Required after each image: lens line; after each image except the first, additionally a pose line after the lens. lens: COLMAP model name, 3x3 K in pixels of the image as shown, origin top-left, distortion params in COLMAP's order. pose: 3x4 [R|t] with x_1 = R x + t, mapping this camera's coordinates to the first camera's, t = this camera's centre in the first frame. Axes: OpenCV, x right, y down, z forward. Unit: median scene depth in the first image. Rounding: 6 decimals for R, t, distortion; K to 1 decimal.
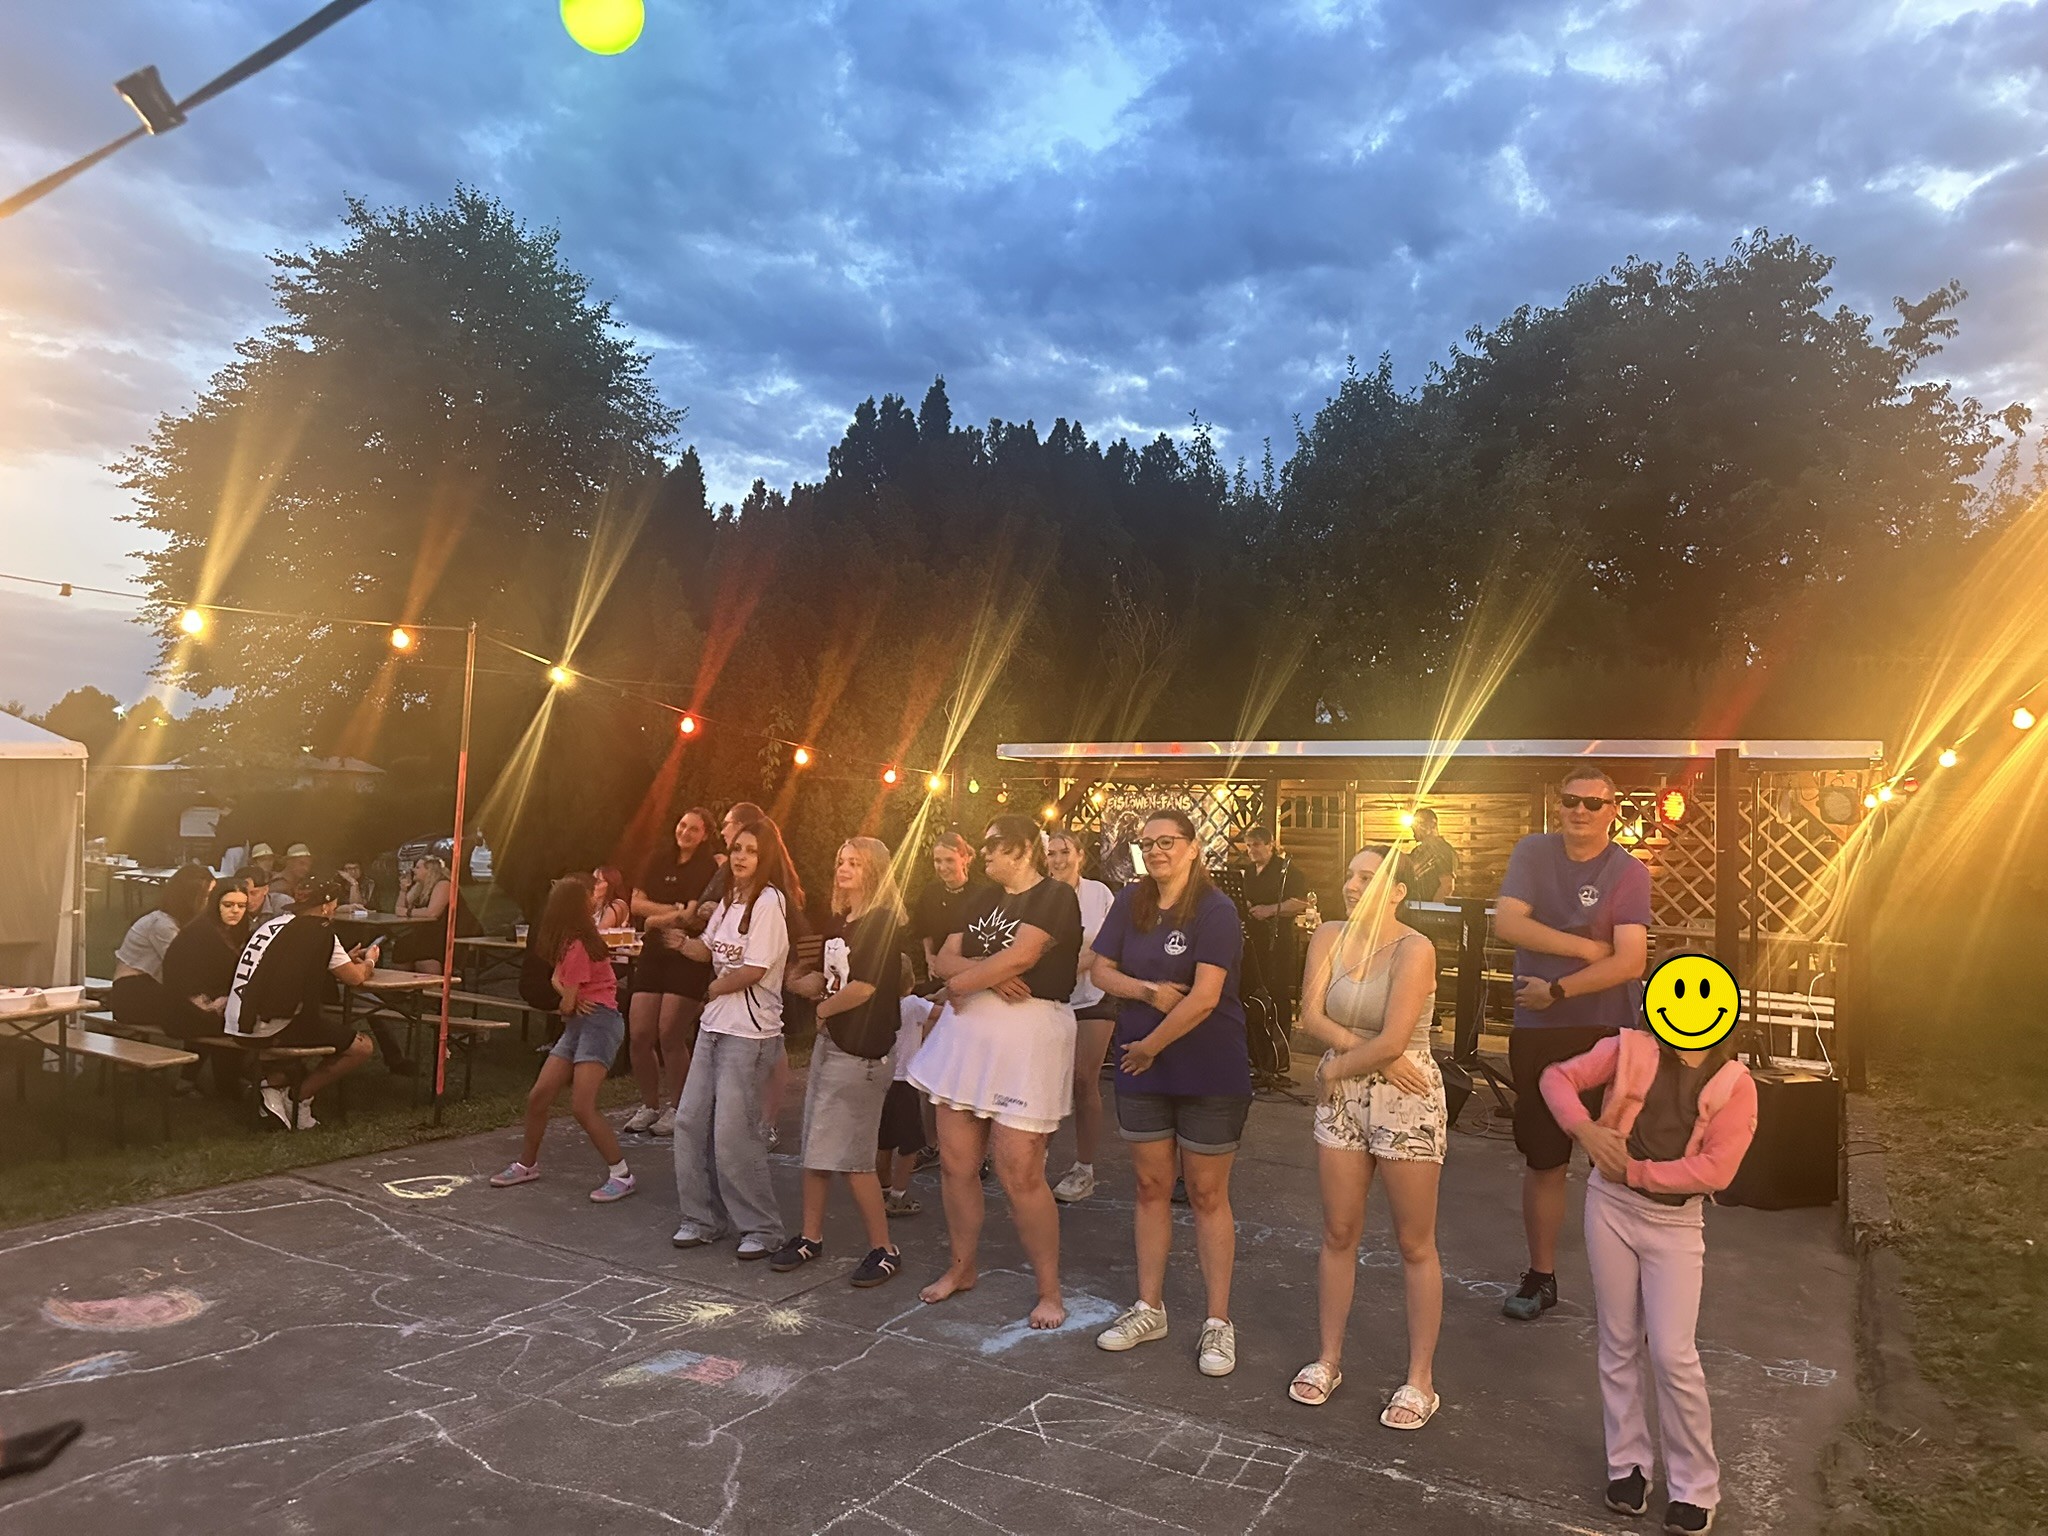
lens RADIAL K [[1437.2, 0, 1024.0], [0, 1437.2, 768.0], [0, 0, 1]] dist [0.161665, -0.326108]
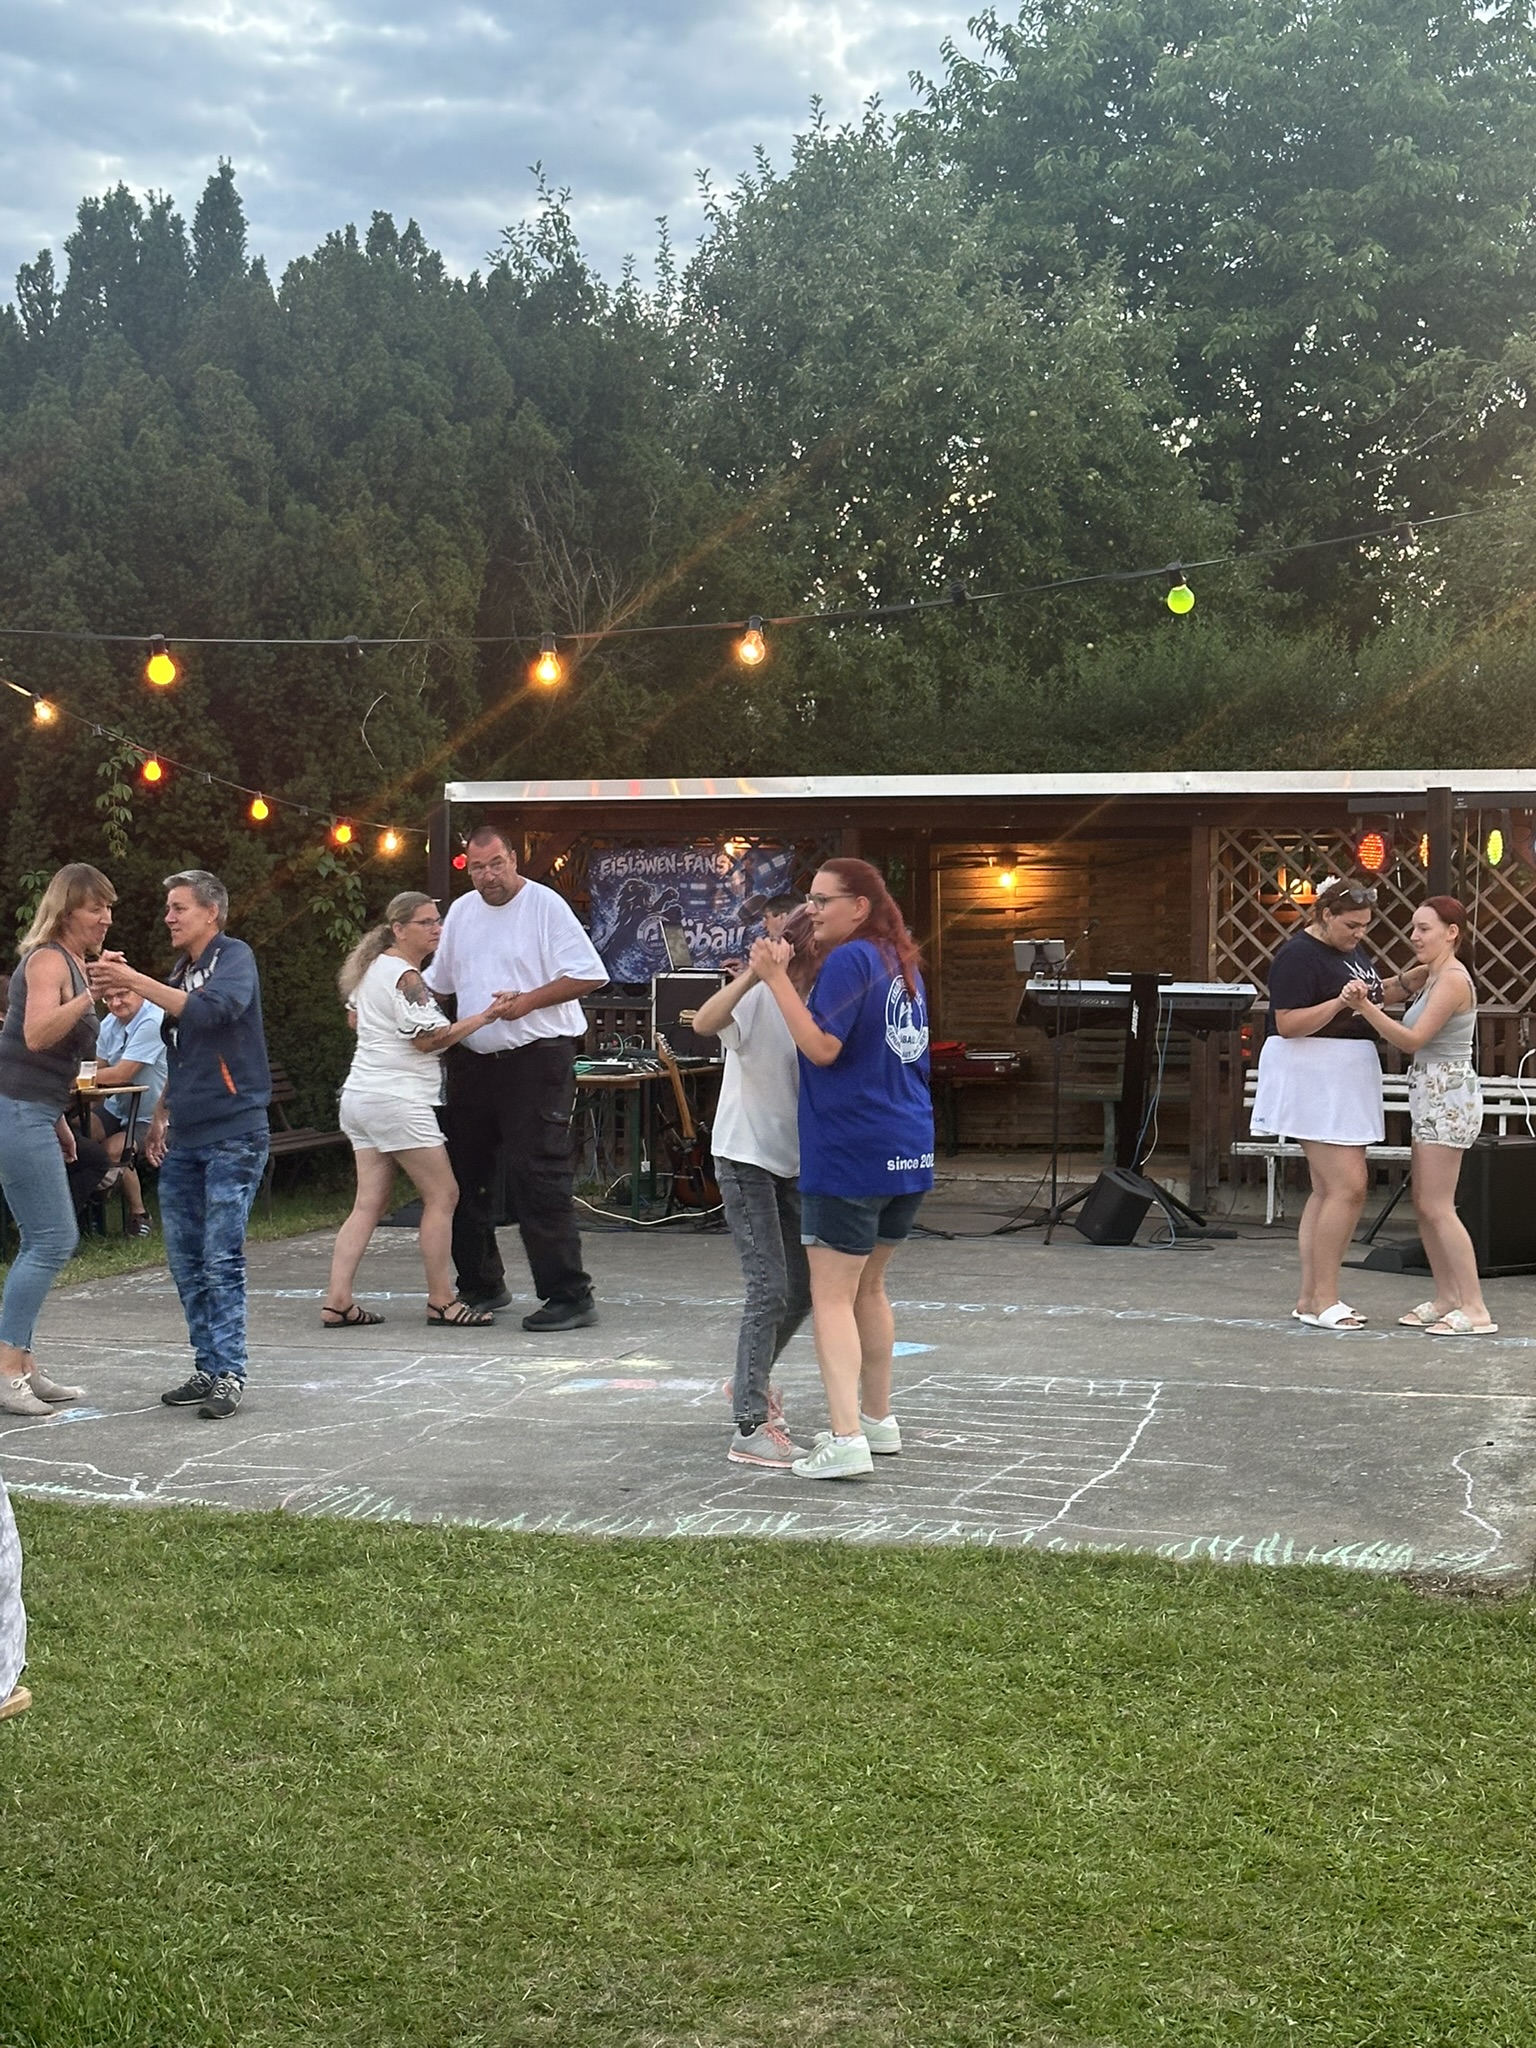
lens RADIAL K [[3291.7, 0, 768.0], [0, 3291.7, 1024.0], [0, 0, 1]] dist [0.158352, 0.105273]
pose [[0.961232, -0.036837, 0.273269, -0.228139], [0.016089, 0.996841, 0.077783, -0.016749], [-0.275271, -0.070370, 0.958788, -0.405513]]
